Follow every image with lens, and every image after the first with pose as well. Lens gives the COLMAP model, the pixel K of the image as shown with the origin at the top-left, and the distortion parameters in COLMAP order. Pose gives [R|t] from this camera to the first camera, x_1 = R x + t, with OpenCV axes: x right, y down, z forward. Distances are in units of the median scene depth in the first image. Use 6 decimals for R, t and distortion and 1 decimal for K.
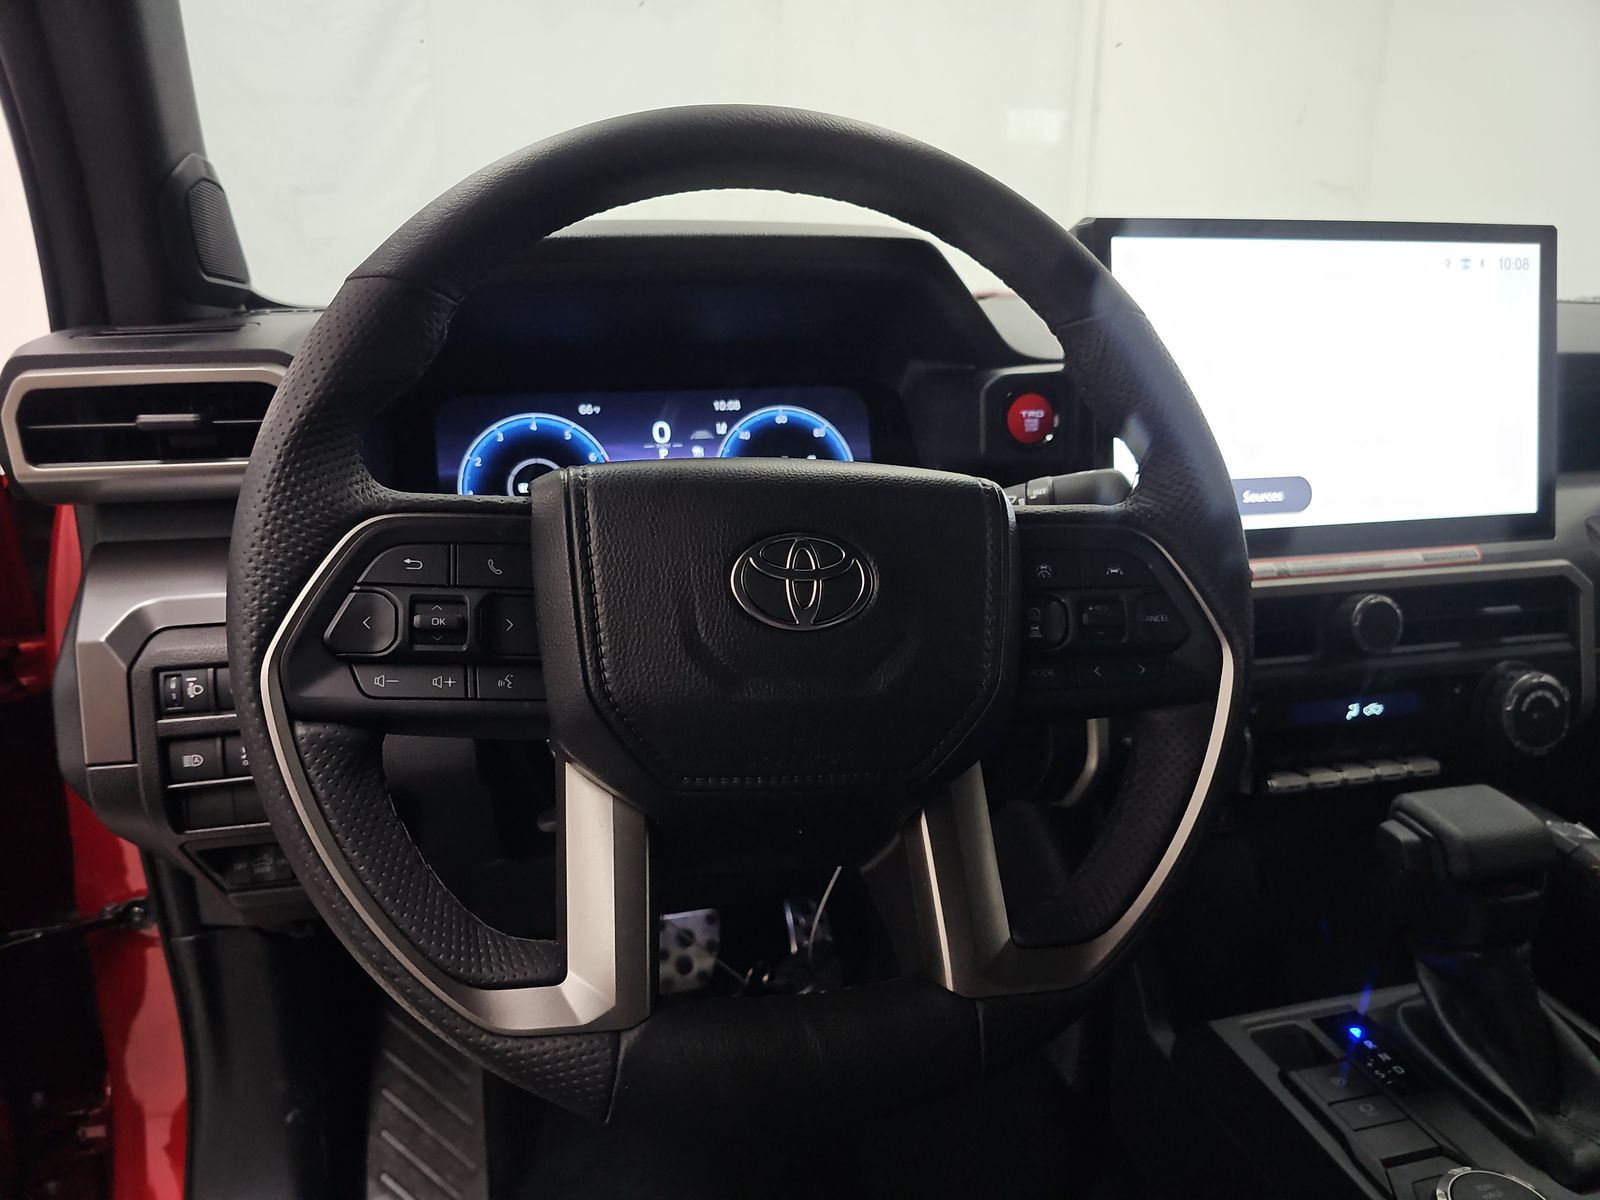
lens RADIAL K [[1060.3, 0, 796.8], [0, 1060.3, 615.5], [0, 0, 1]] dist [0.003726, -0.001785]
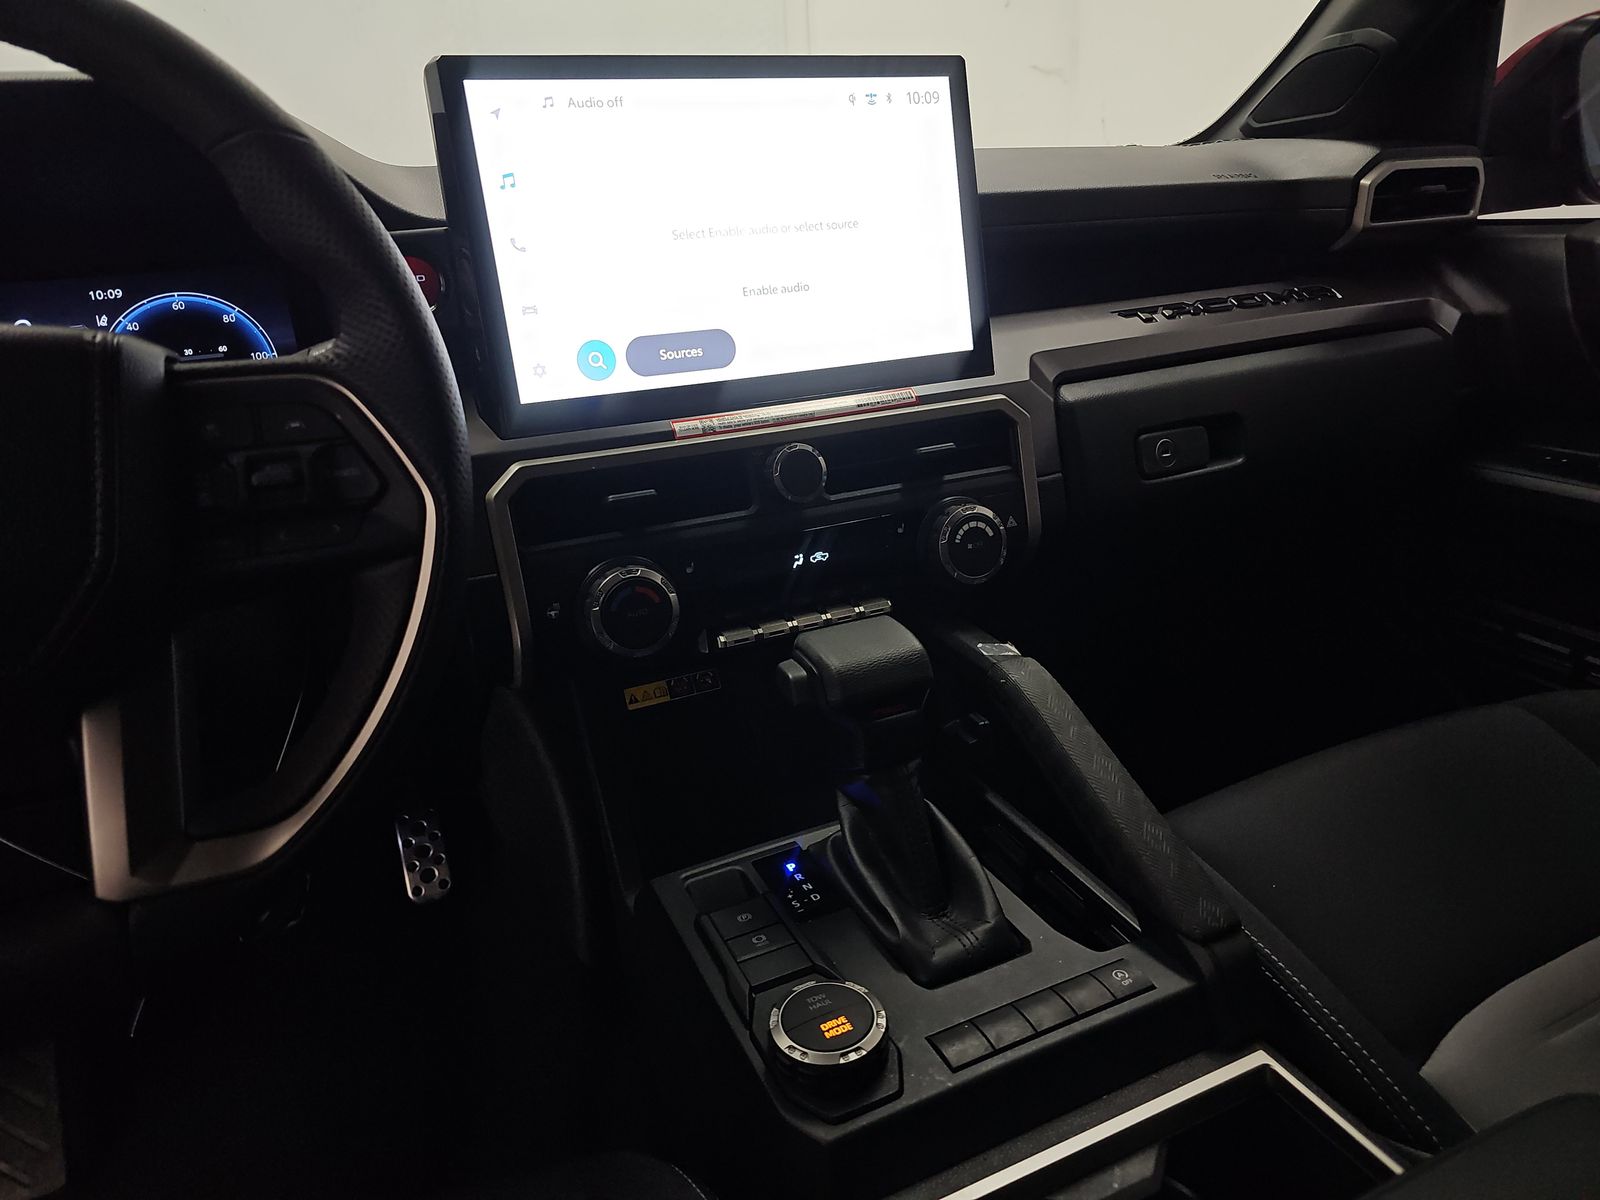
lens RADIAL K [[1057.5, 0, 800.0], [0, 1057.5, 600.0], [0, 0, 1]] dist [0.111755, -0.136307]
pose [[0.981622, -0.111936, 0.154560, 0.363446], [0.101221, 0.991990, 0.075562, 0.050877], [-0.161780, -0.058528, 0.985090, -0.007213]]
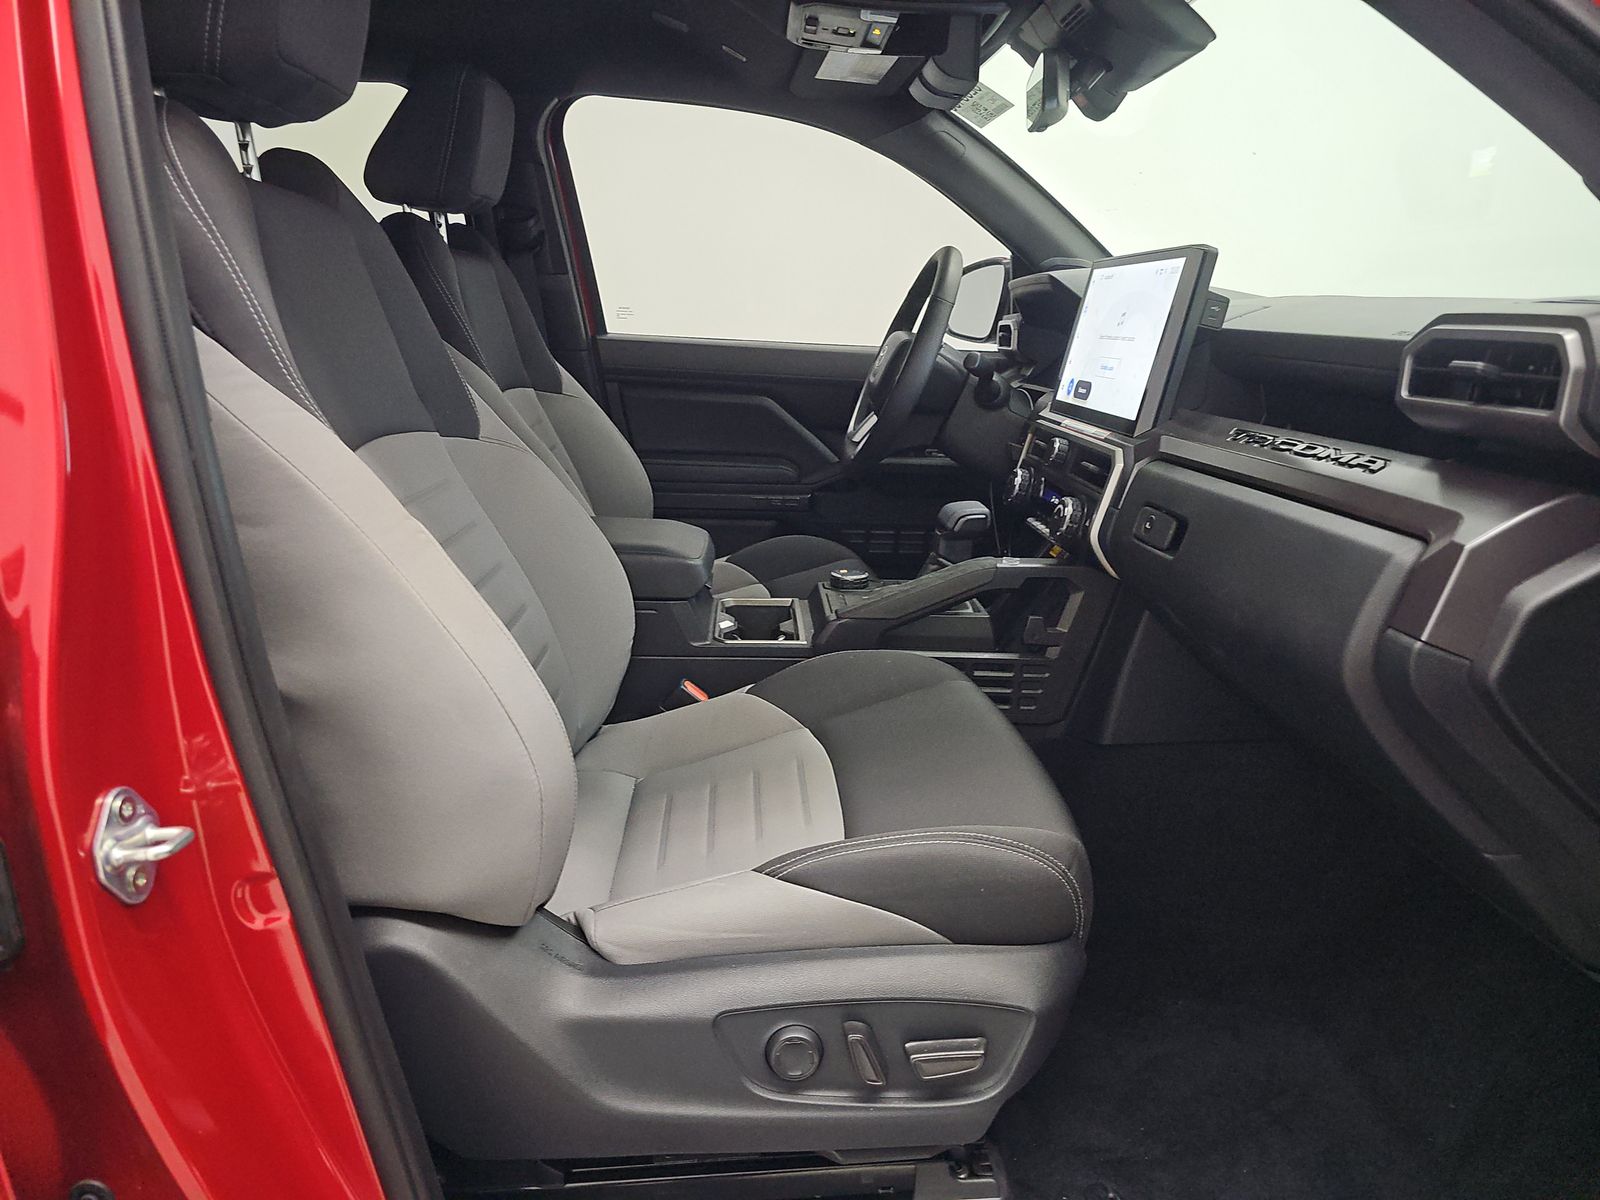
lens RADIAL K [[1060.3, 0, 796.8], [0, 1060.3, 615.5], [0, 0, 1]] dist [0.003726, -0.001785]
pose [[-0.196451, 0.261434, -0.945018, 2.568613], [-0.297002, 0.902655, 0.311455, -0.192158], [0.934450, 0.341858, -0.099681, 0.824129]]
